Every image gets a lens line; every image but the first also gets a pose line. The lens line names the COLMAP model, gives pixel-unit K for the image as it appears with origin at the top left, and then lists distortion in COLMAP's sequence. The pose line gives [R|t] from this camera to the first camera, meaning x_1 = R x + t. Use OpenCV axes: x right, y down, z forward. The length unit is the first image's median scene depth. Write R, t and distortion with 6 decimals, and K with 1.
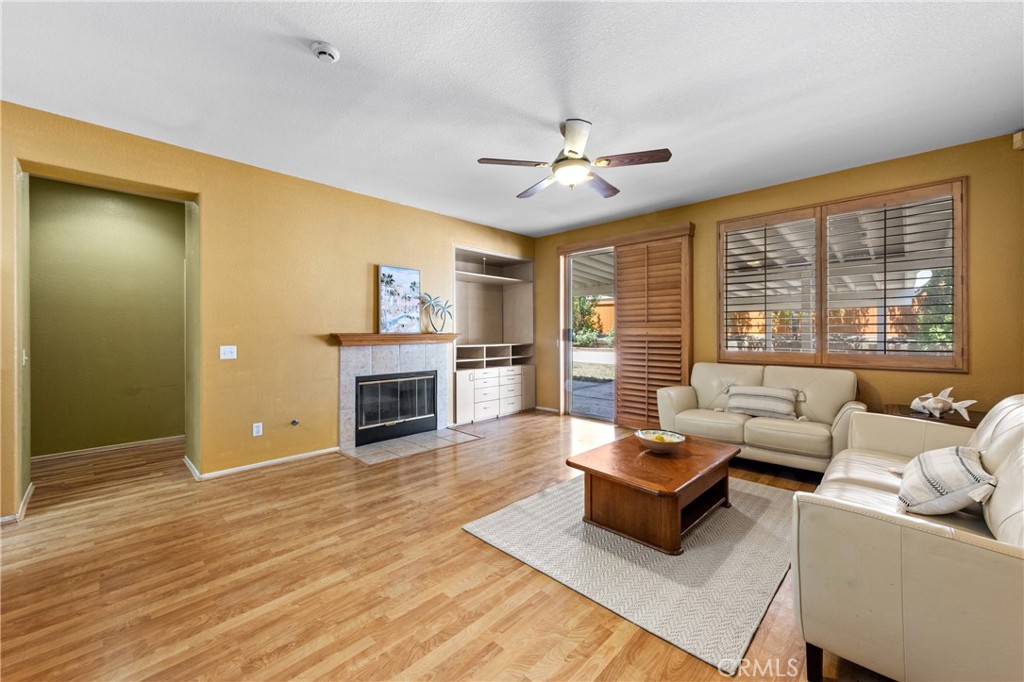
lens RADIAL K [[401.5, 0, 528.8], [0, 401.5, 332.4], [0, 0, 1]] dist [0.002543, -0.000067]
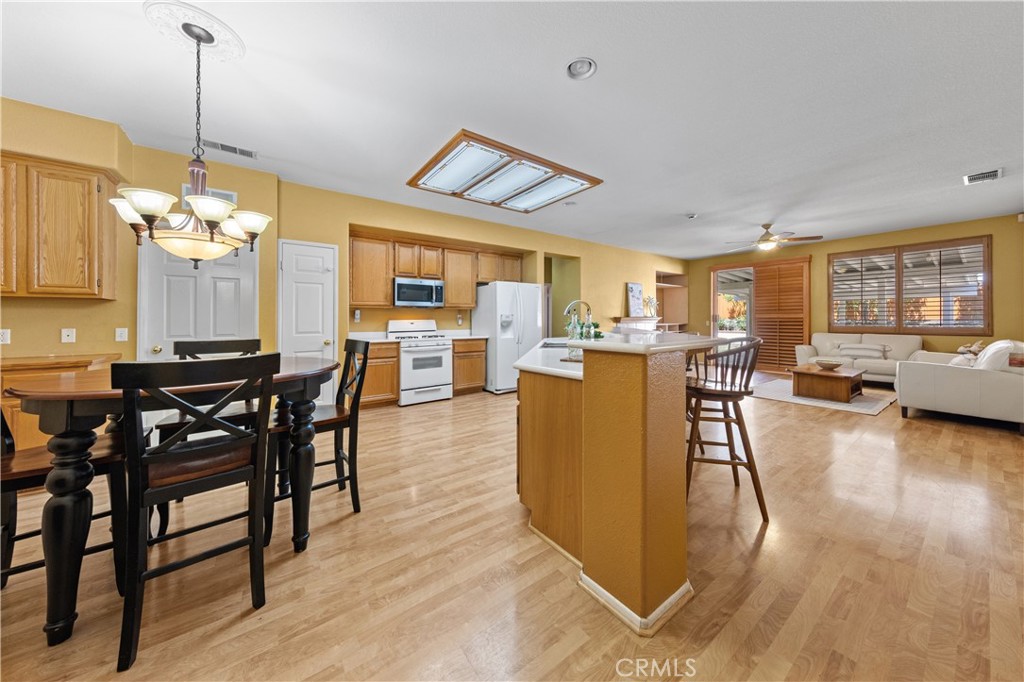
lens RADIAL K [[341.4, 0, 516.0], [0, 341.4, 319.5], [0, 0, 1]] dist [0.005399, -0.000171]
pose [[0.981801, -0.000075, -0.189911, -0.906554], [-0.000007, 1.000000, -0.000435, 0.023266], [0.189911, 0.000429, 0.981801, -1.144616]]
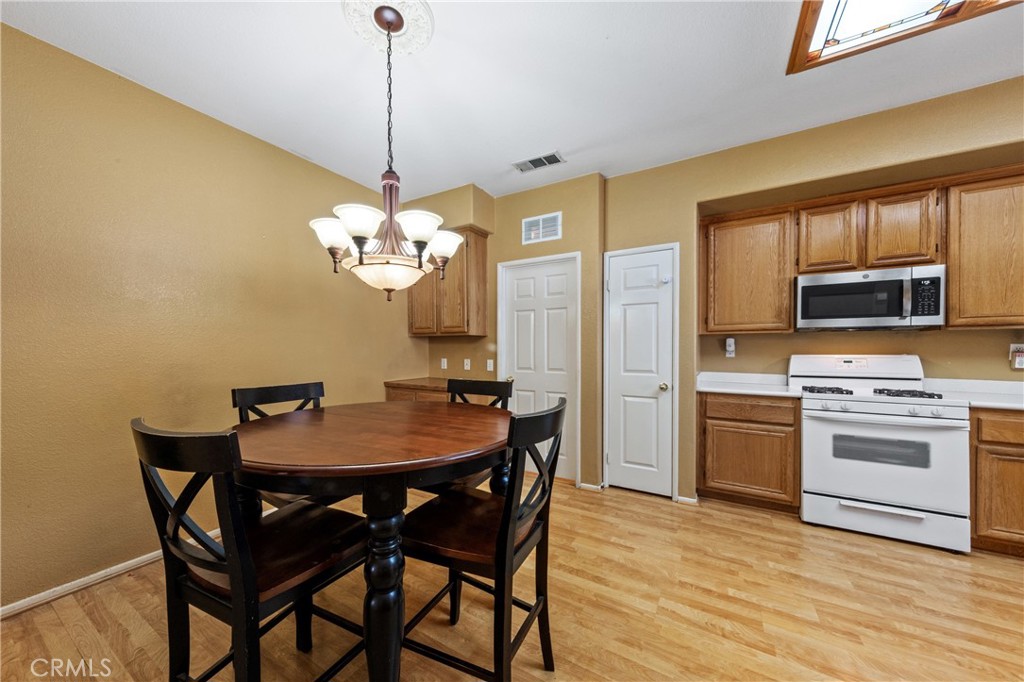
lens RADIAL K [[359.4, 0, 494.7], [0, 359.4, 350.3], [0, 0, 1]] dist [0.001710, -0.000028]
pose [[0.185317, 0.007916, -0.982647, -1.017655], [-0.001401, 0.999969, 0.007791, 0.006183], [0.982678, -0.000067, 0.185322, -0.586997]]
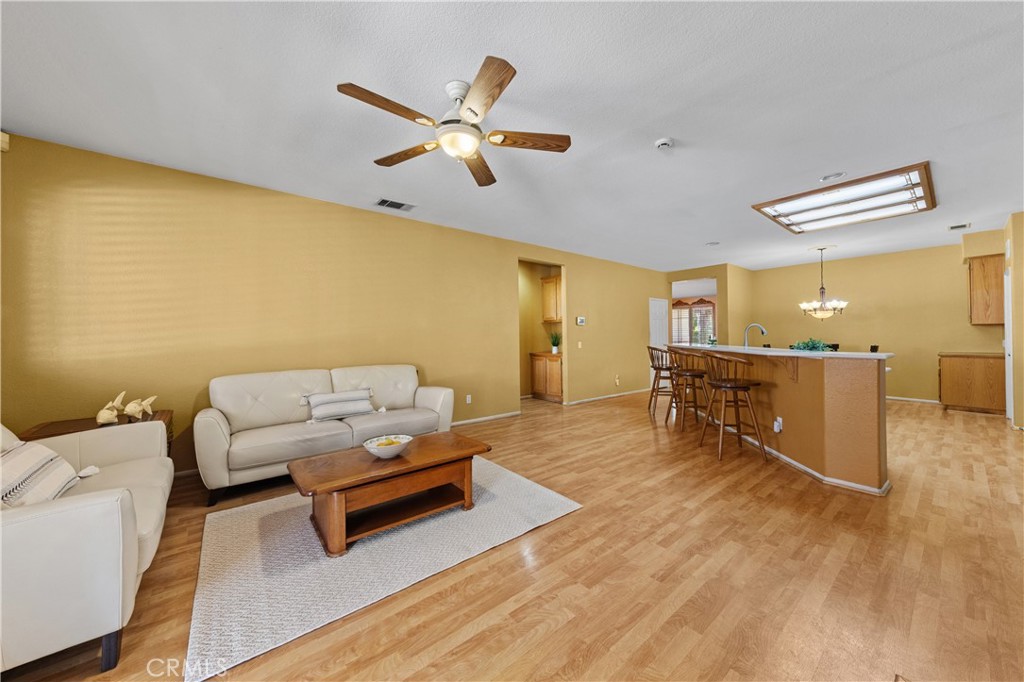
lens RADIAL K [[362.7, 0, 517.5], [0, 362.7, 335.1], [0, 0, 1]] dist [0.006048, -0.000101]
pose [[-0.990693, 0.011874, 0.135599, -0.107492], [0.011557, 0.999928, -0.003125, 0.001979], [-0.135627, -0.001529, -0.990759, 1.722152]]
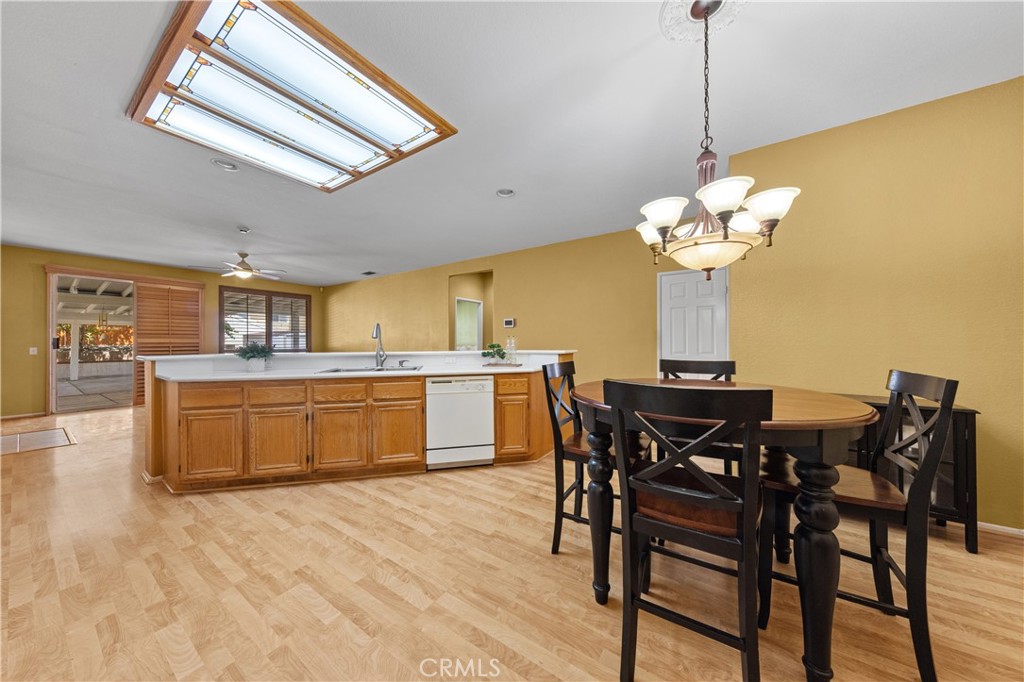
lens RADIAL K [[325.8, 0, 516.3], [0, 325.8, 341.5], [0, 0, 1]] dist [0.000688, 0.000021]
pose [[-0.166179, 0.006970, 0.986071, -2.048008], [0.006712, 0.999960, -0.005937, 0.029952], [-0.986073, 0.005632, -0.166219, -0.263185]]
